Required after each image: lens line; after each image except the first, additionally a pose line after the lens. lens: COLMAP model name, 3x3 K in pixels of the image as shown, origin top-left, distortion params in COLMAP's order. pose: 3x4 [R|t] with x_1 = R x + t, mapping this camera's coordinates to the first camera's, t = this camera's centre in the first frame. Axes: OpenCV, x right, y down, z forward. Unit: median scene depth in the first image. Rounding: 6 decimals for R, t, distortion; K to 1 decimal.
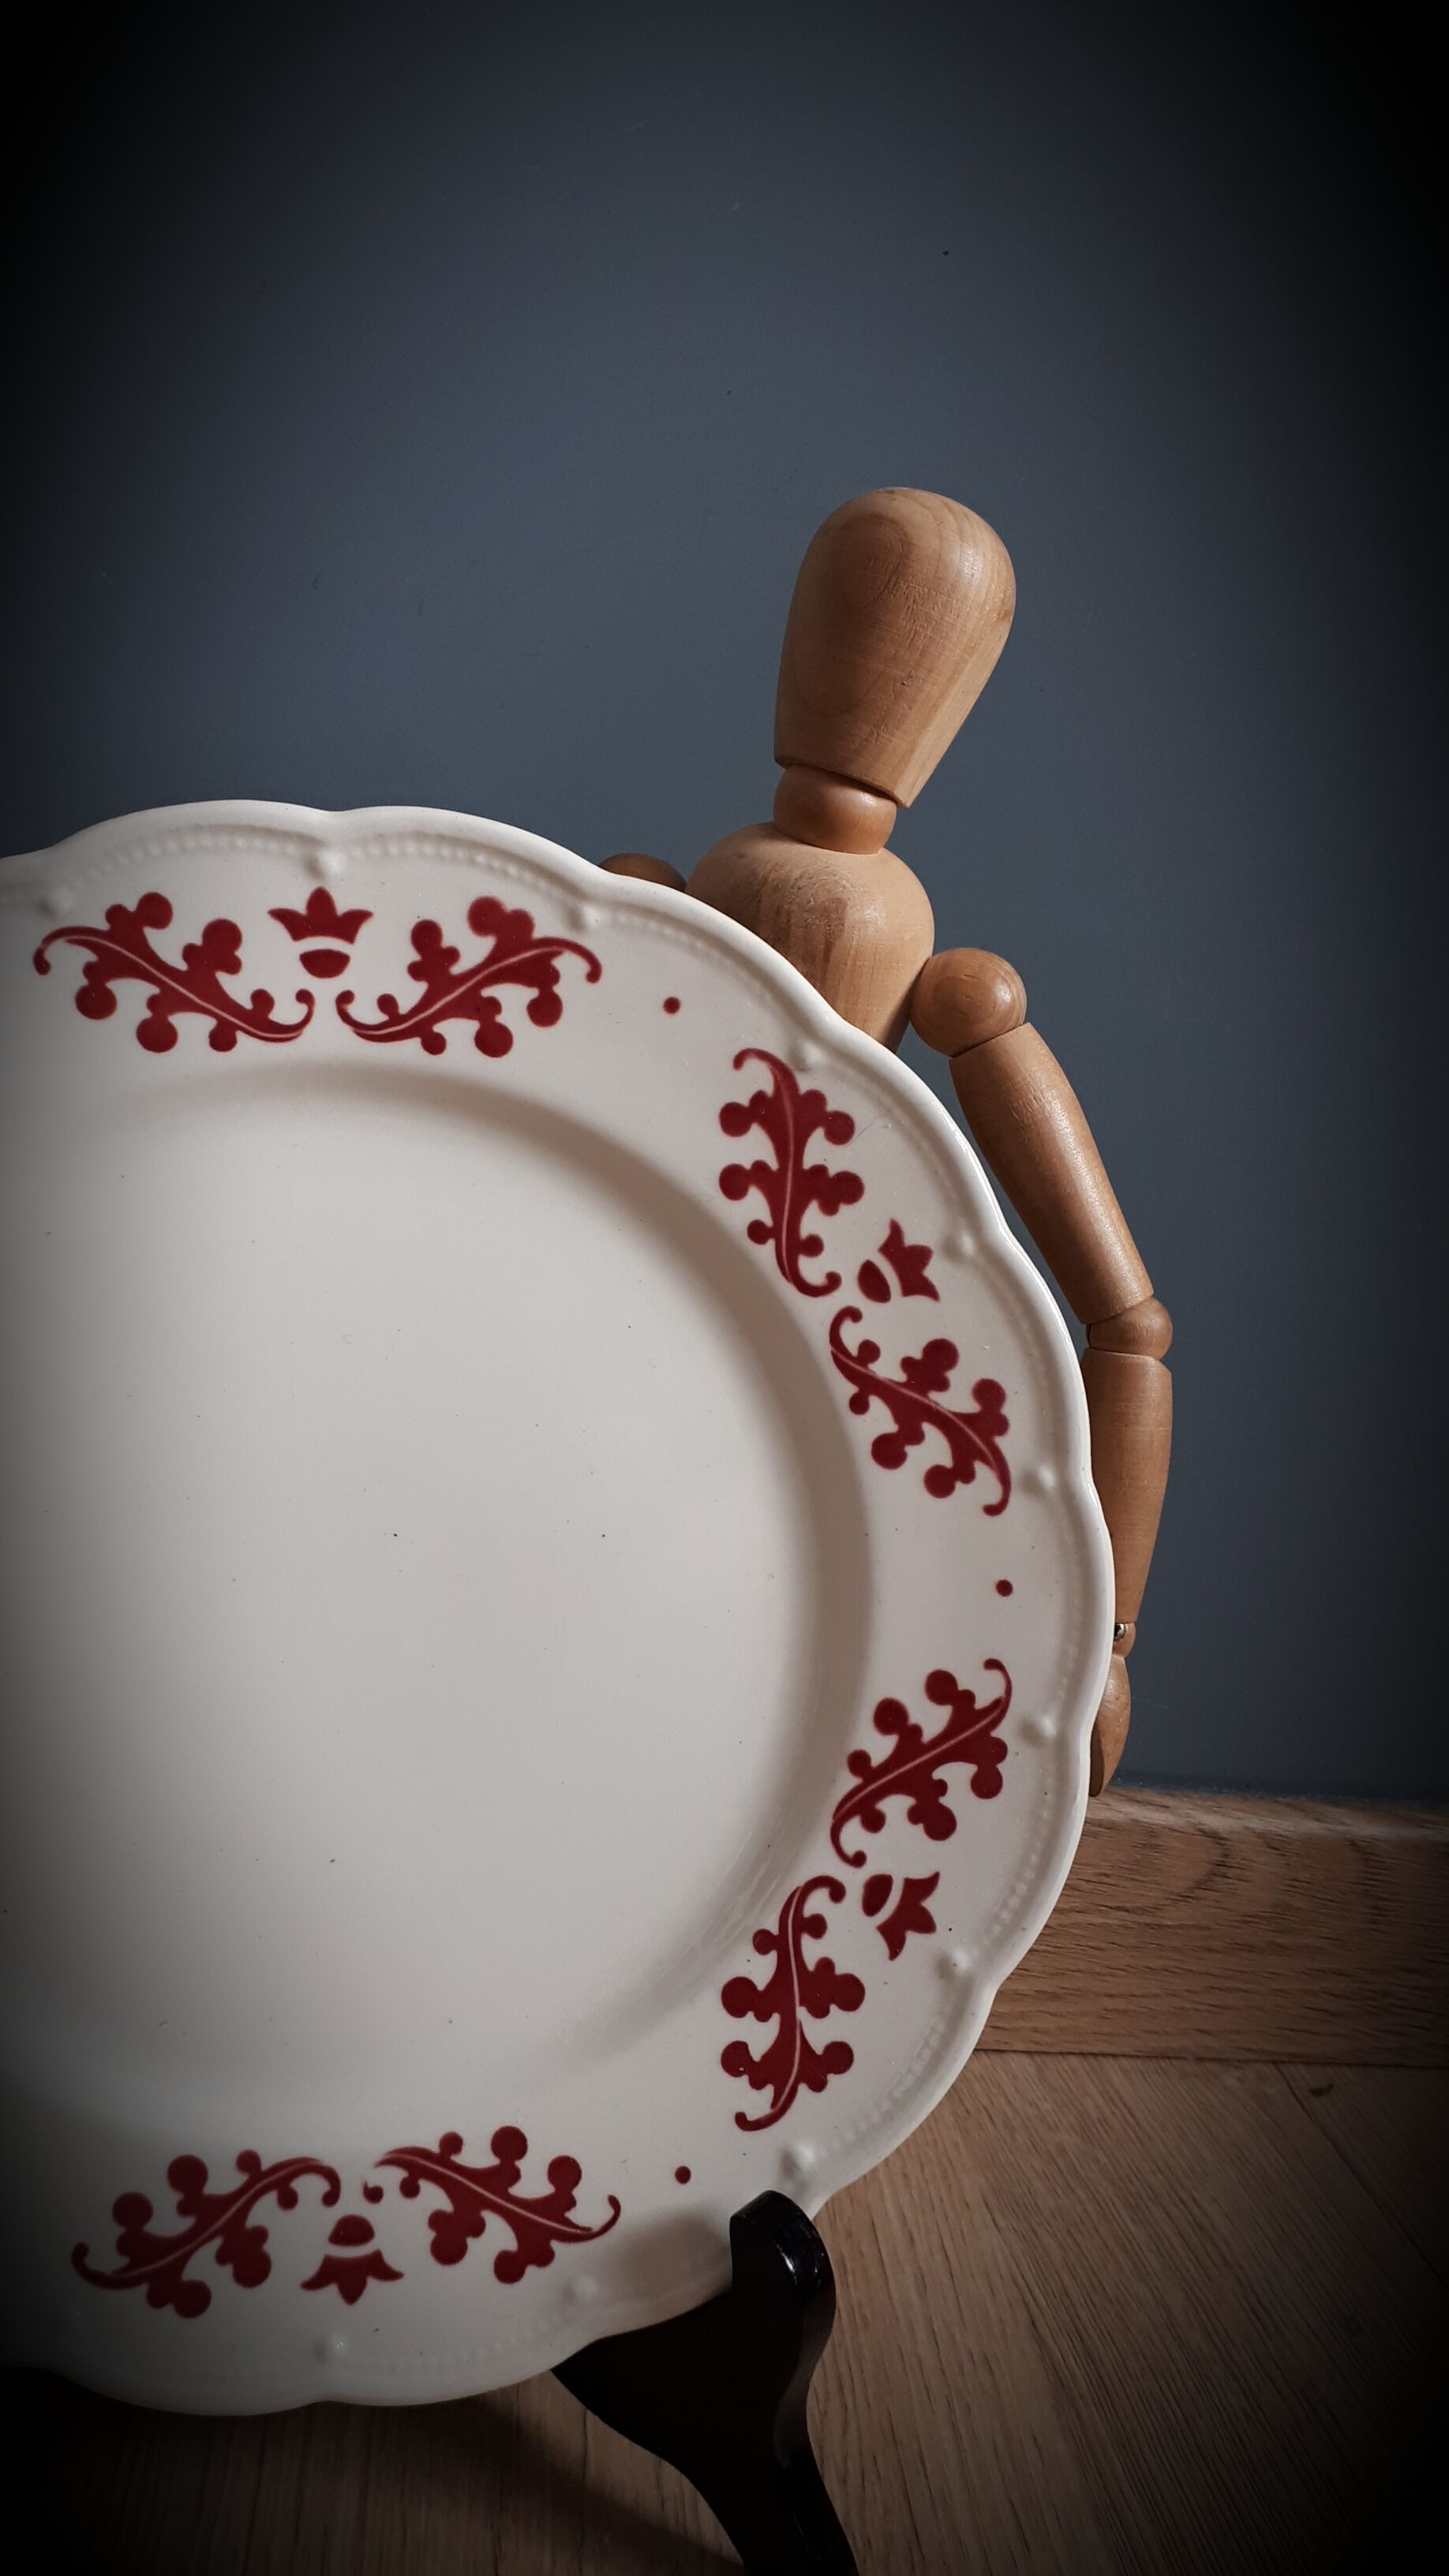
lens RADIAL K [[1940.6, 0, 718.4], [0, 1940.6, 1278.3], [0, 0, 1]] dist [0.187398, -0.411895]
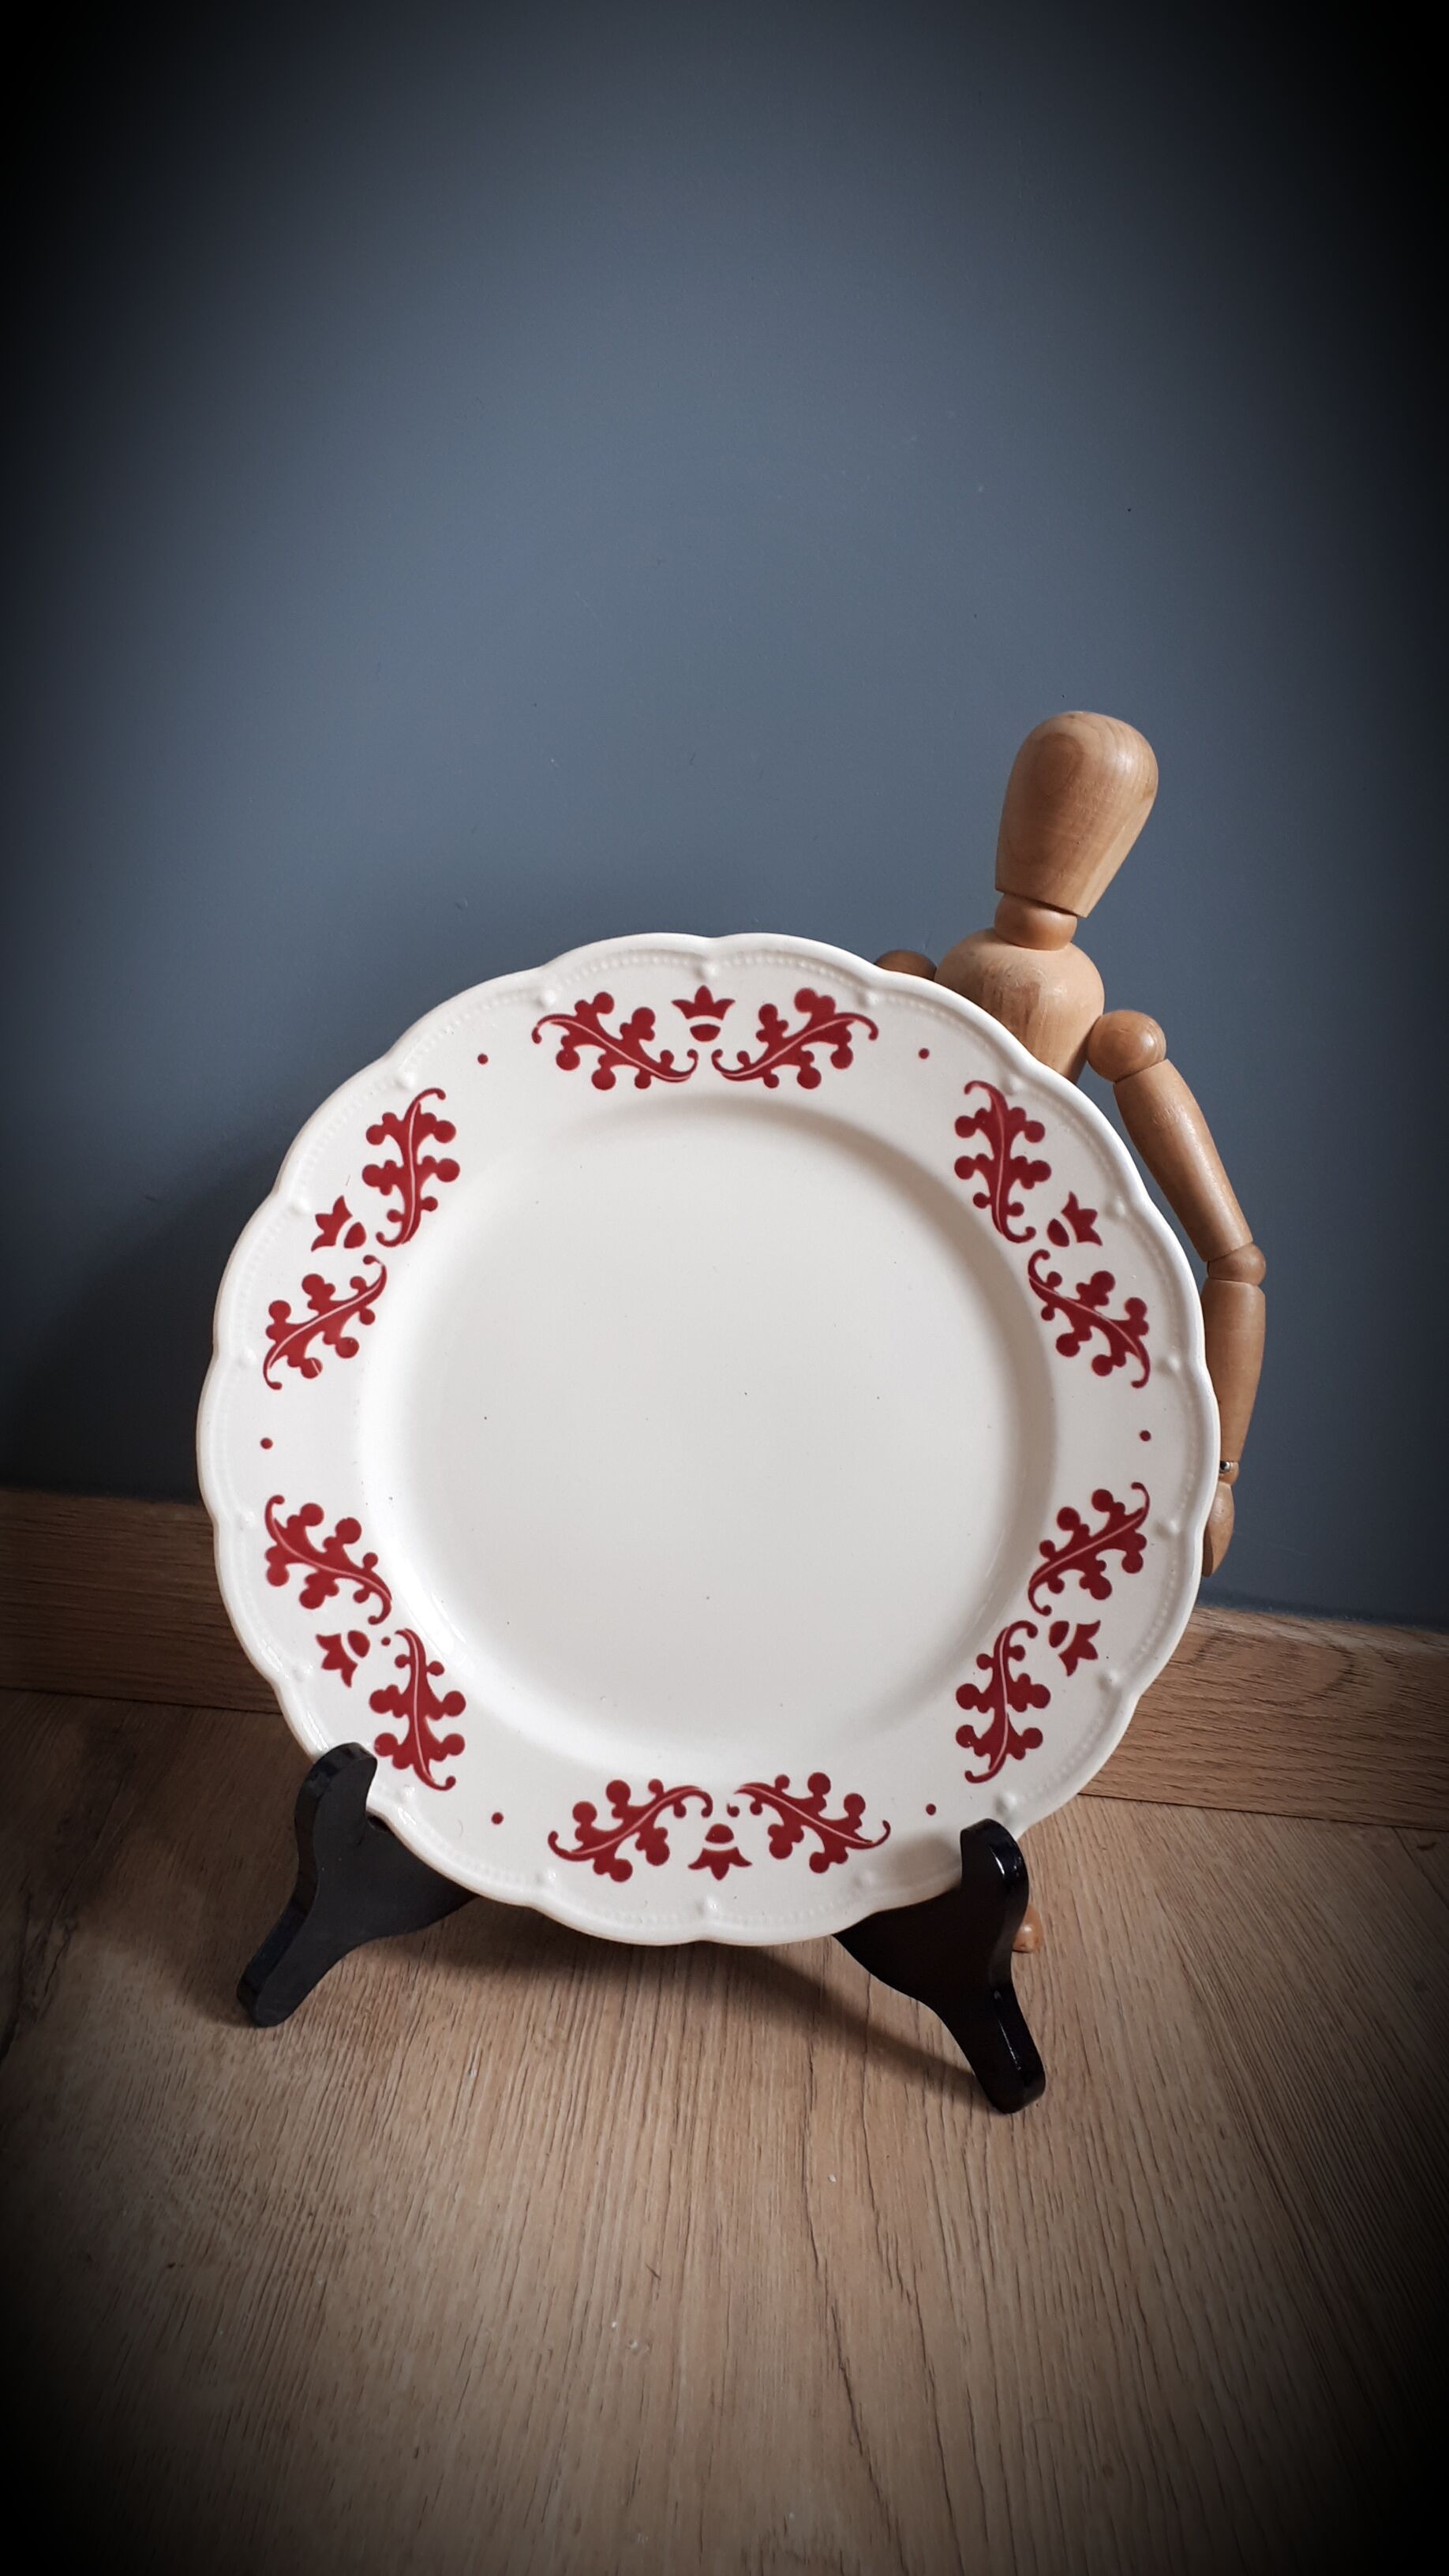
lens RADIAL K [[1940.6, 0, 718.4], [0, 1940.6, 1278.3], [0, 0, 1]] dist [0.187398, -0.411895]
pose [[0.989157, 0.005387, -0.146766, 0.041681], [-0.002319, 0.999775, 0.021063, 0.005646], [0.146846, -0.020494, 0.988947, -0.544971]]
